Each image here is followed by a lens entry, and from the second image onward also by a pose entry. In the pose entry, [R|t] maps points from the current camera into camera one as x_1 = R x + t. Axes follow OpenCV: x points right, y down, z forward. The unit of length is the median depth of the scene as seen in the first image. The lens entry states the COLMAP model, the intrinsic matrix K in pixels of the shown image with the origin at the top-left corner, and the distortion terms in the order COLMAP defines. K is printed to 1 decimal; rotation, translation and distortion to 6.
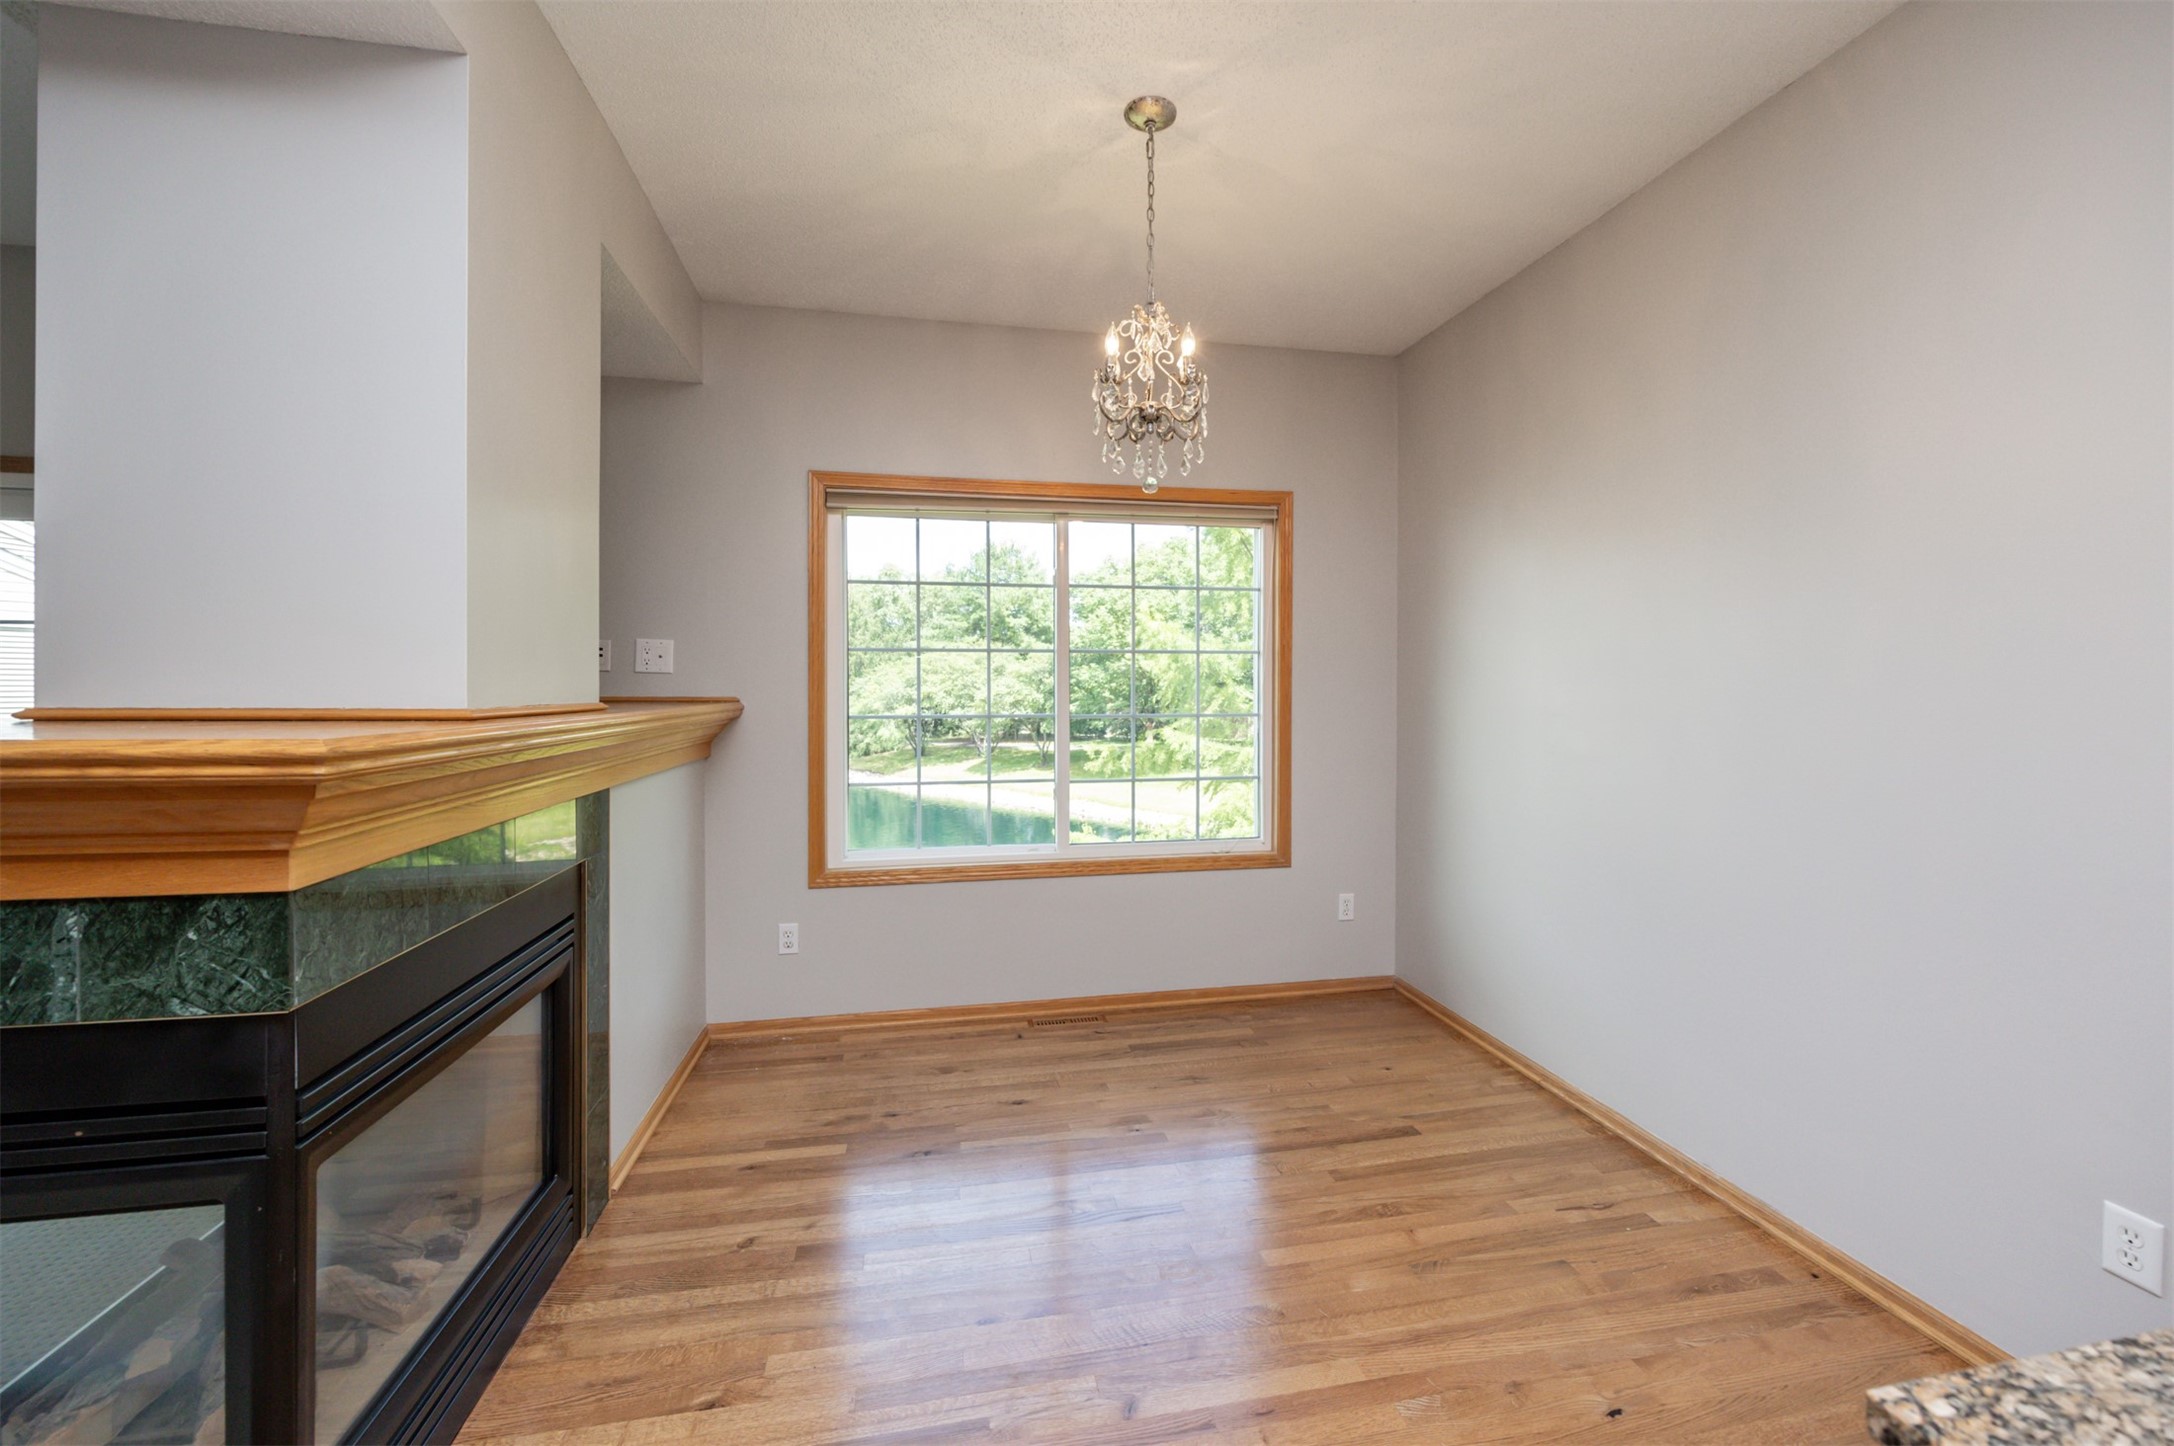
lens RADIAL K [[872.3, 0, 1136.0], [0, 872.3, 695.1], [0, 0, 1]] dist [0.000786, 0.000161]
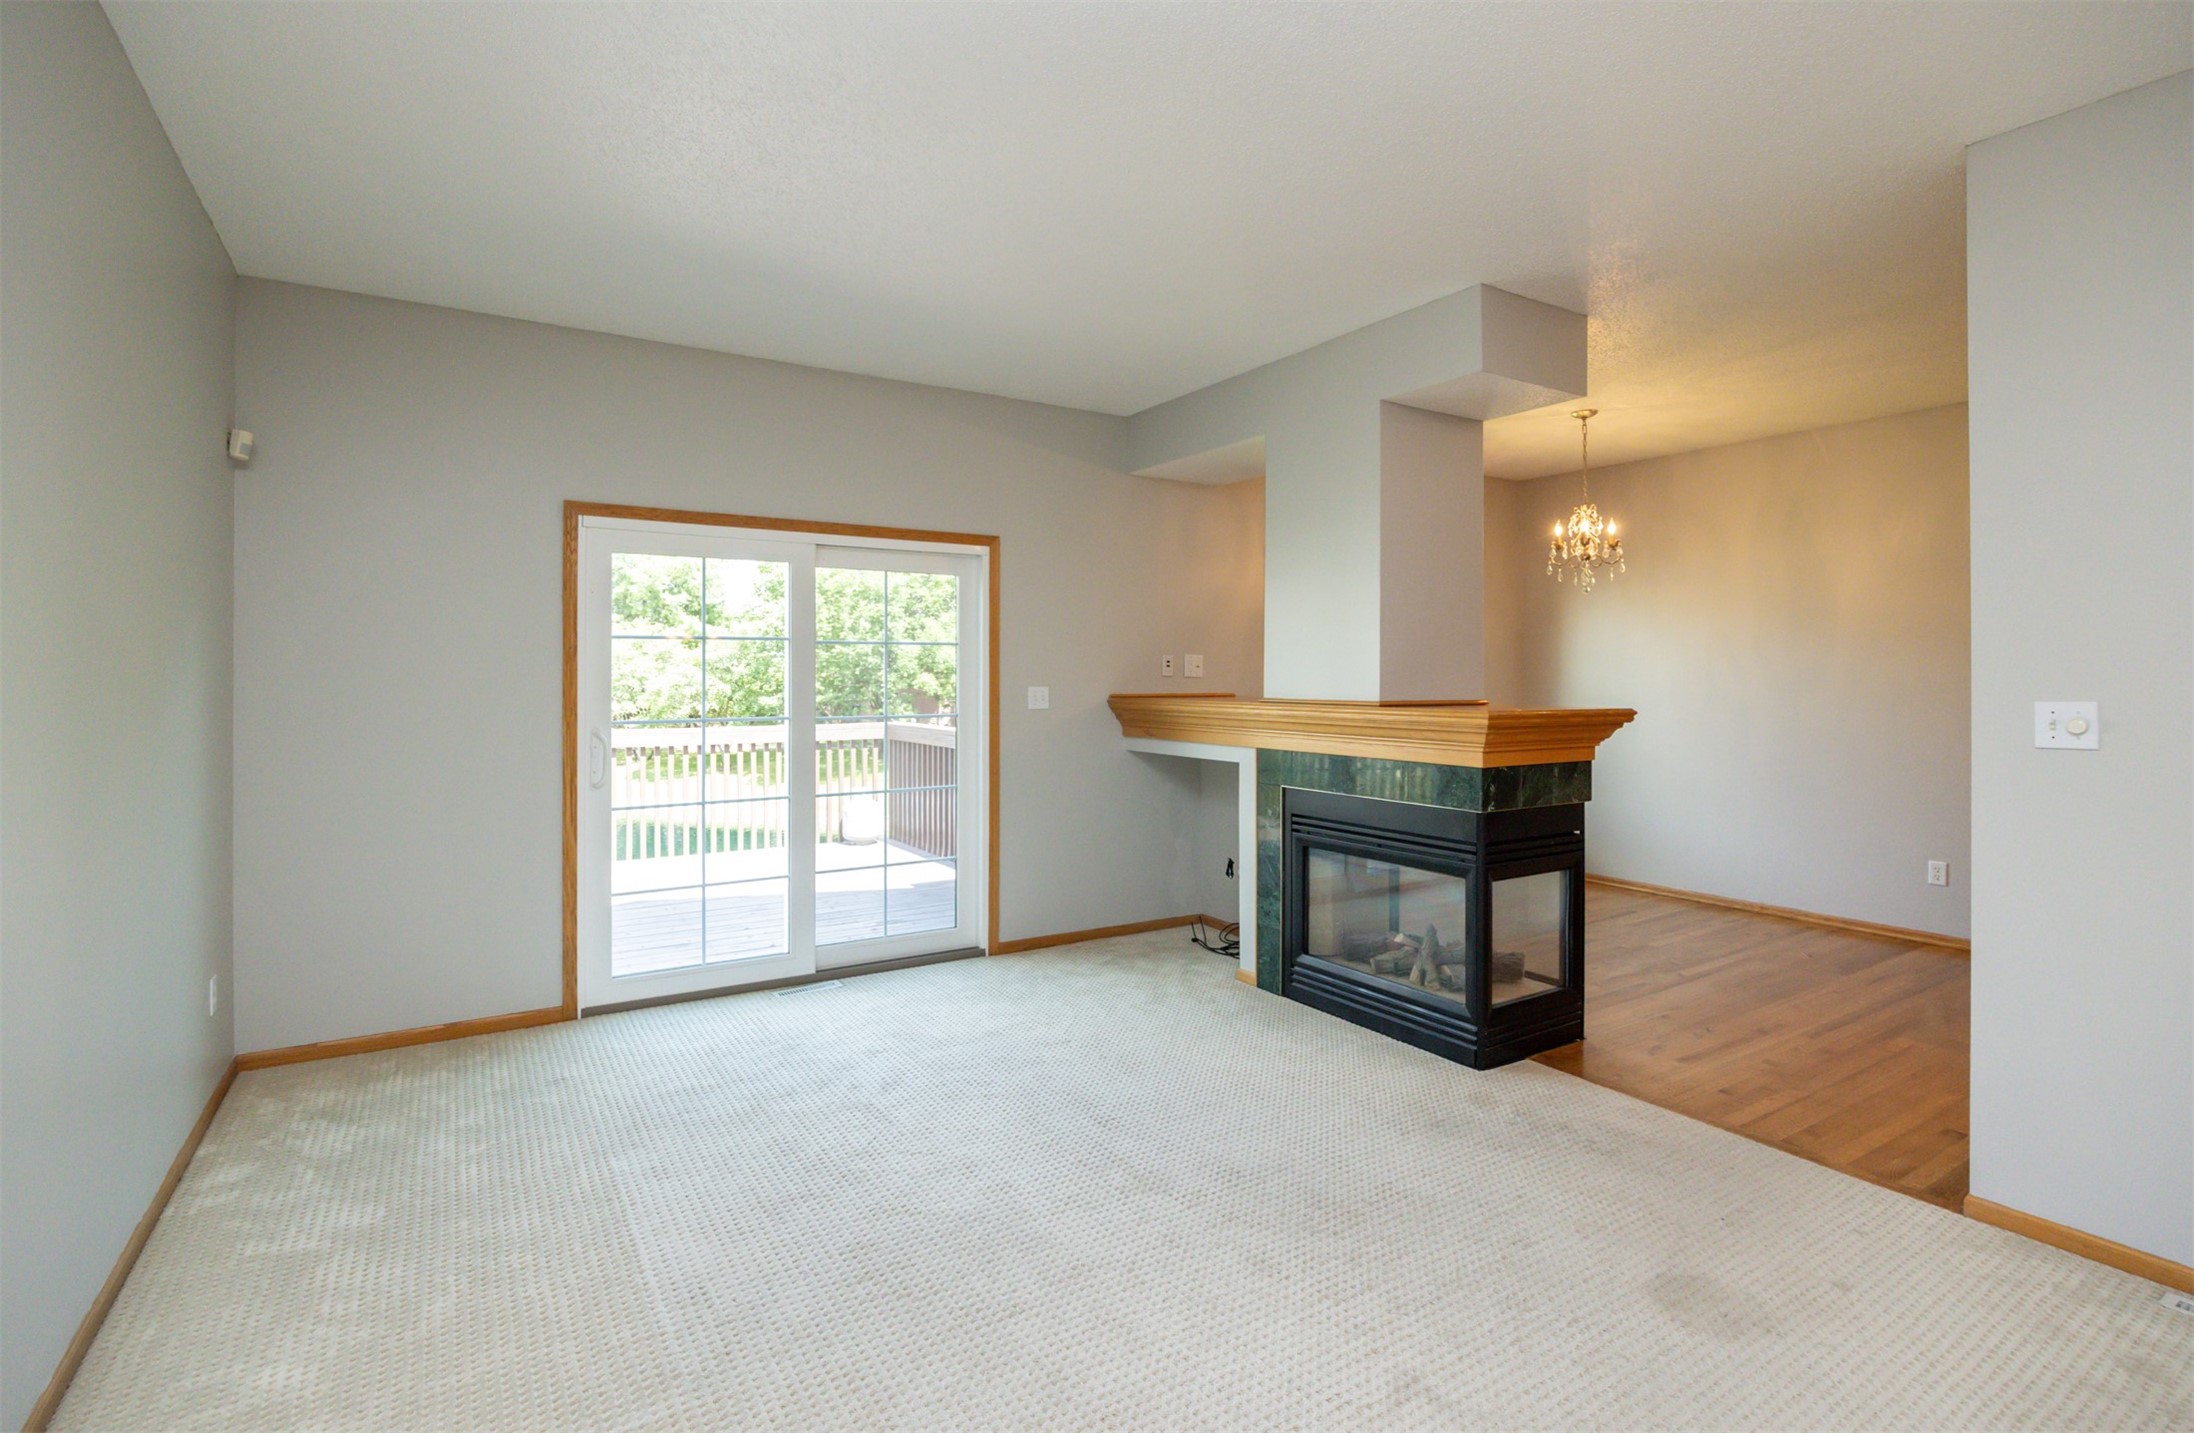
lens RADIAL K [[990.8, 0, 1102.3], [0, 990.8, 682.3], [0, 0, 1]] dist [-0.024551, 0.000636]
pose [[0.941916, -0.008270, 0.335748, -1.125578], [0.008391, 0.999964, 0.001090, -0.019924], [-0.335745, 0.001790, 0.941951, -0.496810]]
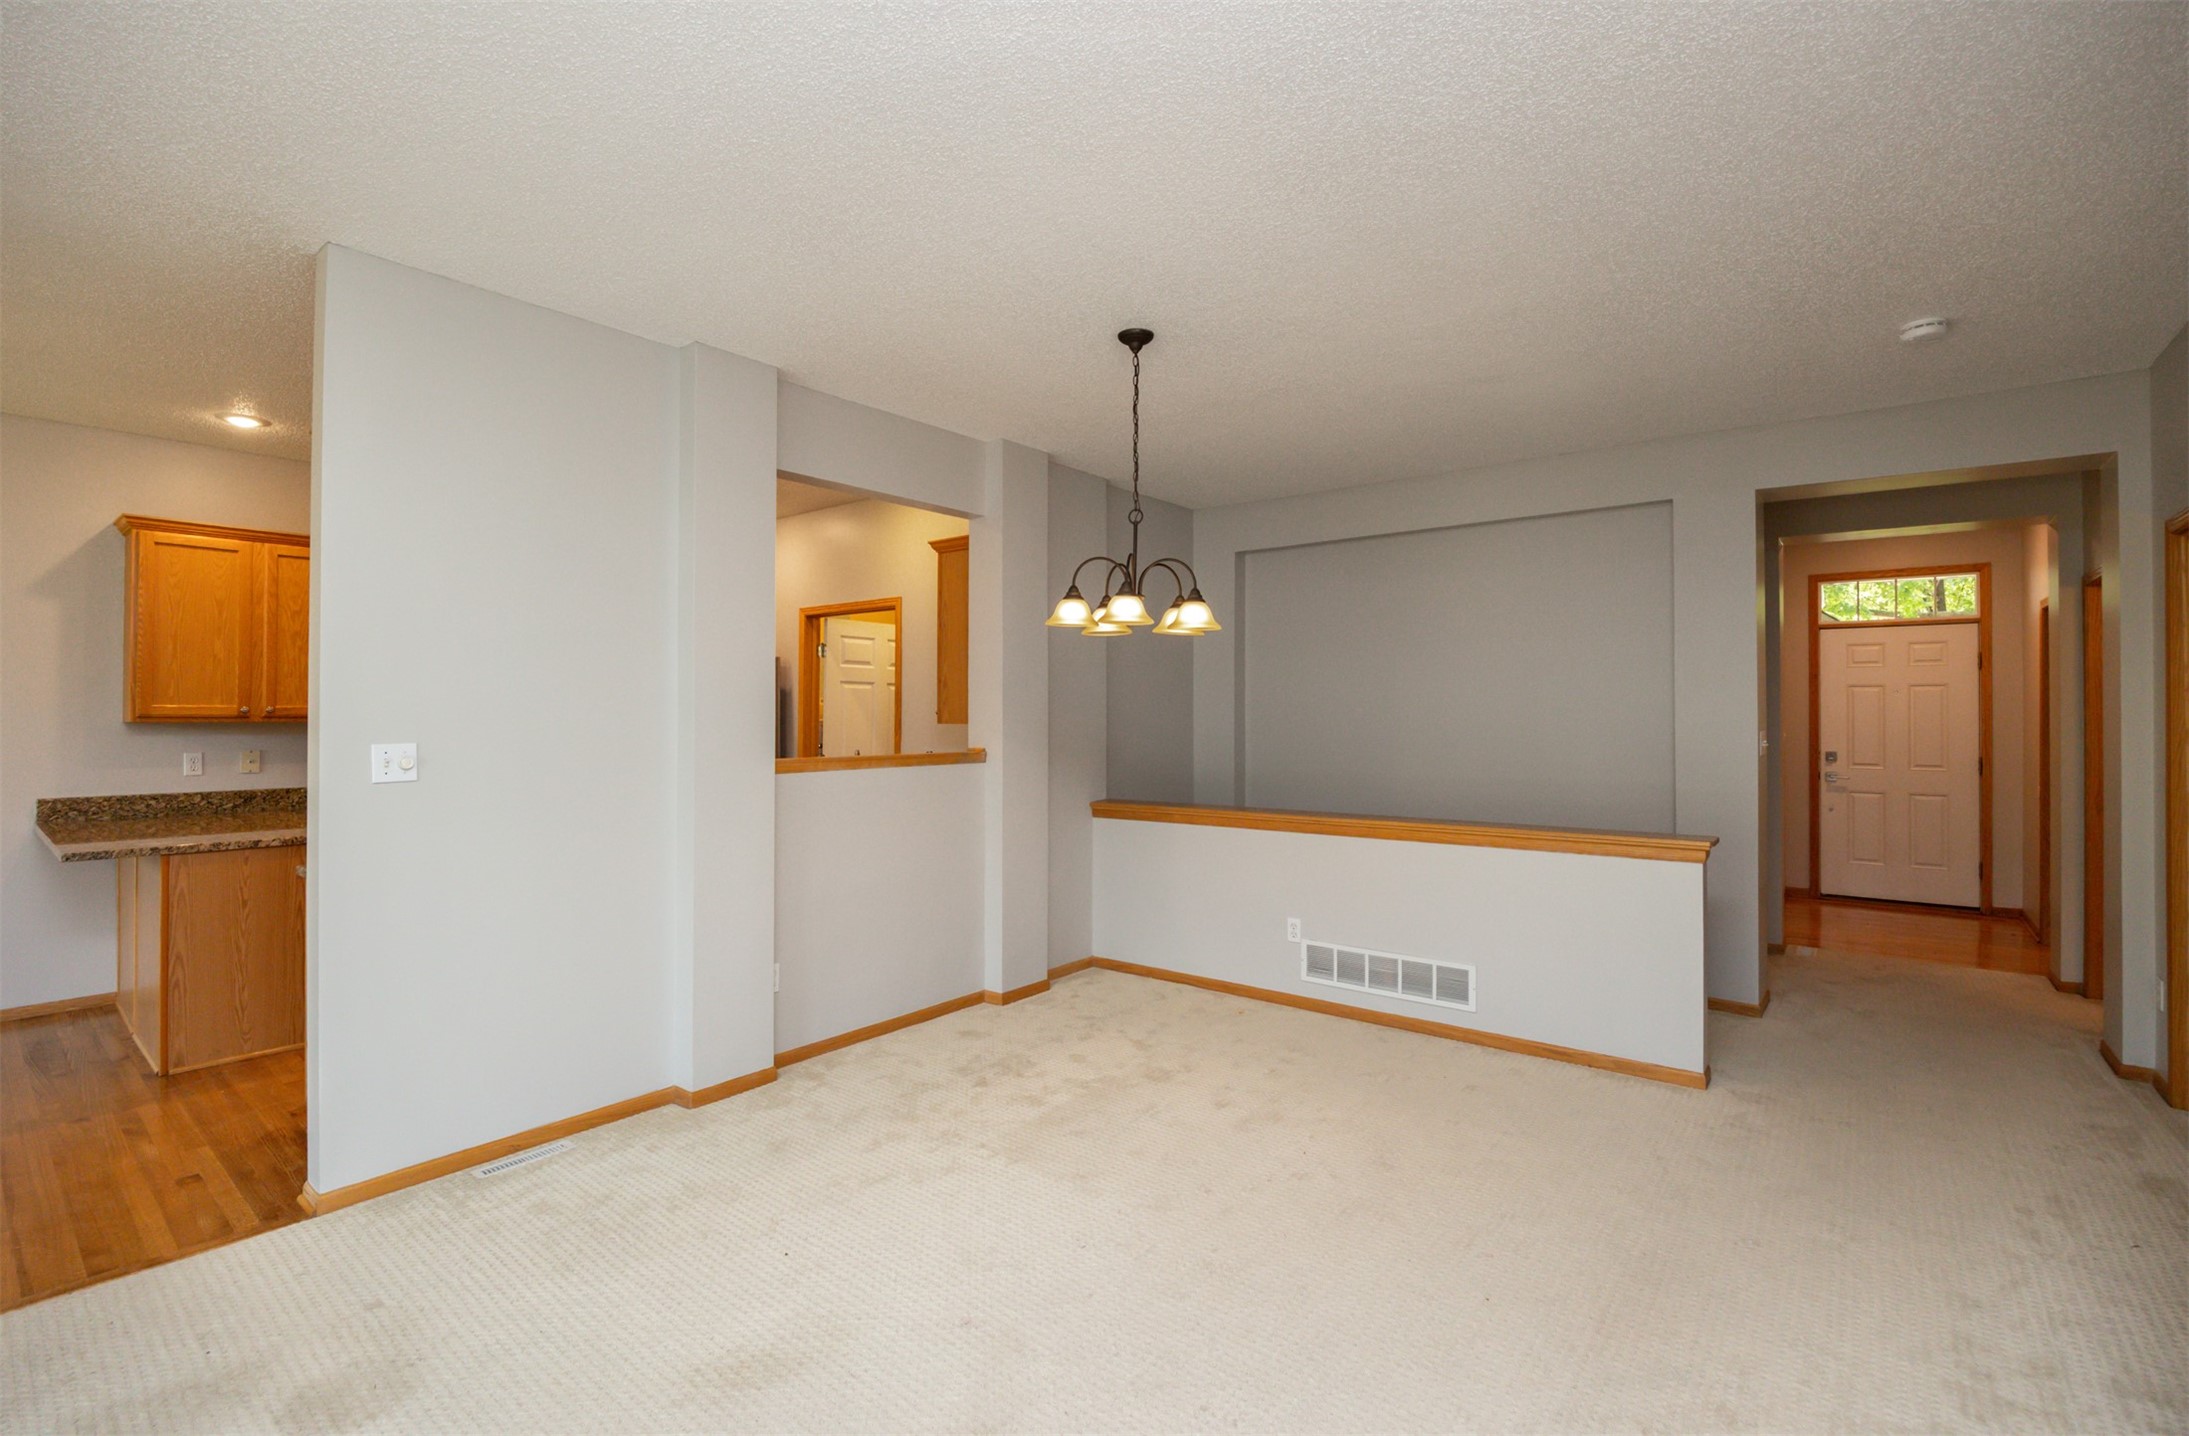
lens RADIAL K [[1004.1, 0, 1026.7], [0, 1004.1, 706.4], [0, 0, 1]] dist [-0.021304, 0.001327]
pose [[-0.596805, -0.001252, 0.802386, -1.263677], [-0.000519, 0.999999, 0.001174, -0.032492], [-0.802386, 0.000284, -0.596805, -0.047469]]
